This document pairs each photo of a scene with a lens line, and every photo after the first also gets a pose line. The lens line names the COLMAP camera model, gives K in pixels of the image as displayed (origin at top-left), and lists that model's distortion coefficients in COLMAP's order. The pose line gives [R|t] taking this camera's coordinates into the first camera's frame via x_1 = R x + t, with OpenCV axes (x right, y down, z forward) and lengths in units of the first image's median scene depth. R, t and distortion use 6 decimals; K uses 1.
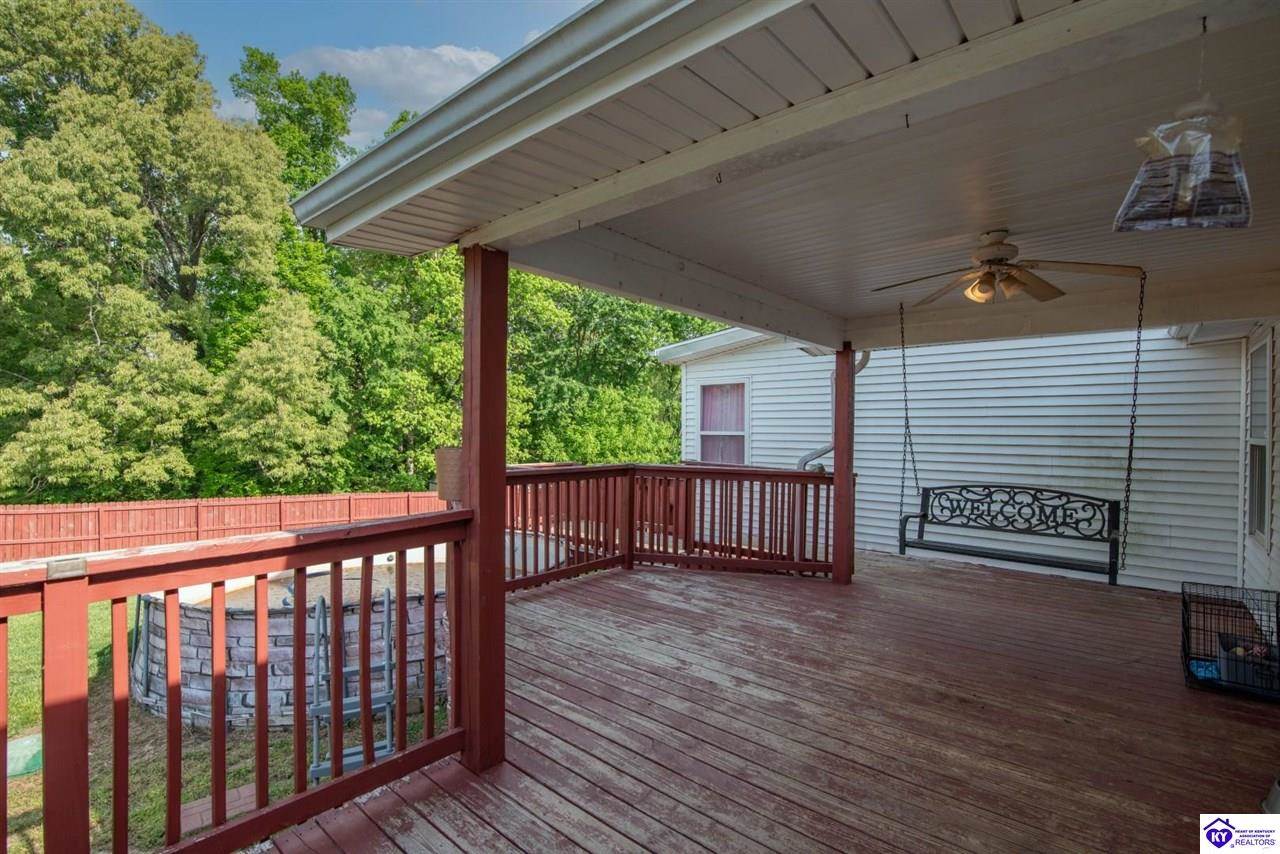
lens RADIAL K [[590.3, 0, 633.4], [0, 590.3, 423.3], [0, 0, 1]] dist [-0.016757, -0.000234]
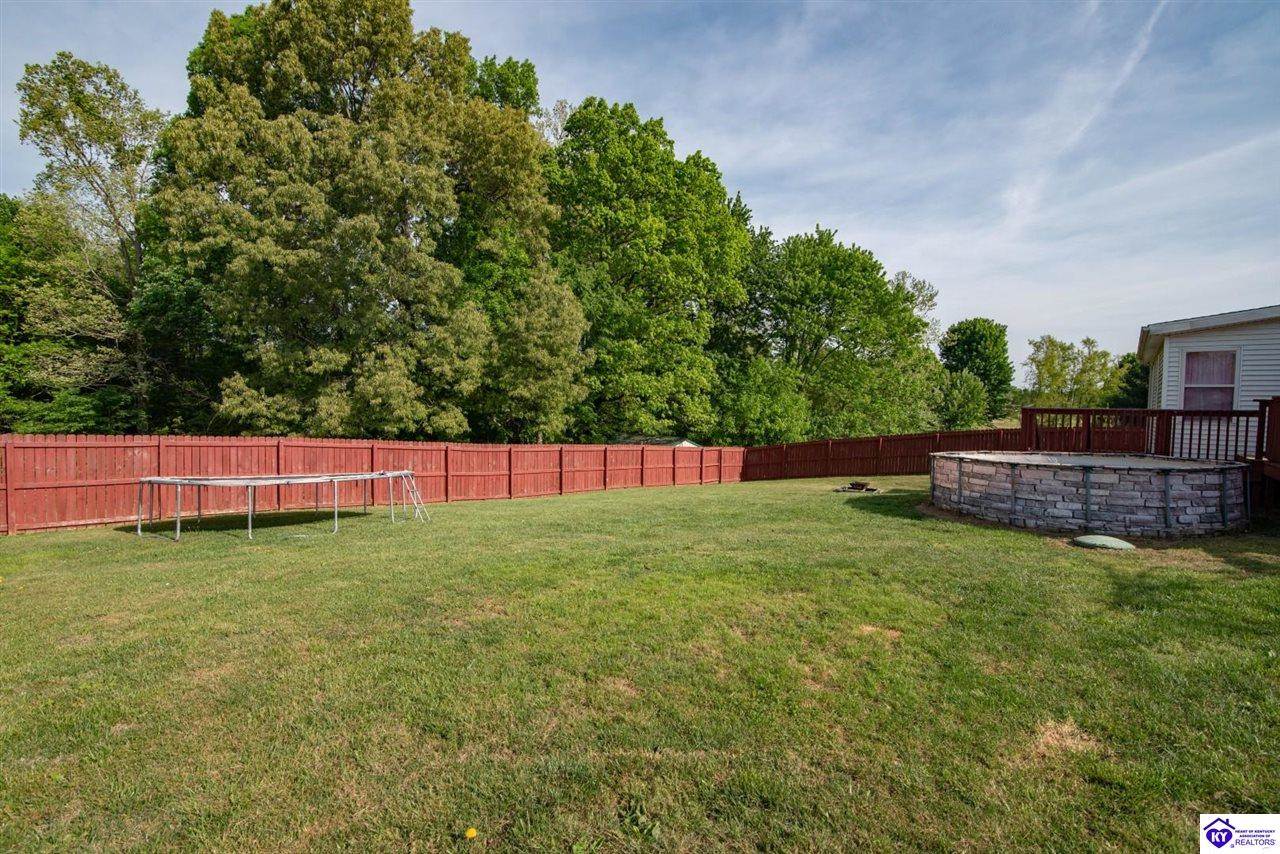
lens RADIAL K [[590.3, 0, 639.9], [0, 590.3, 417.1], [0, 0, 1]] dist [-0.016757, -0.000234]
pose [[0.999732, 0.016832, 0.015921, -0.492128], [-0.017313, 0.999382, 0.030586, 0.029273], [-0.015396, -0.030854, 0.999405, -0.152208]]
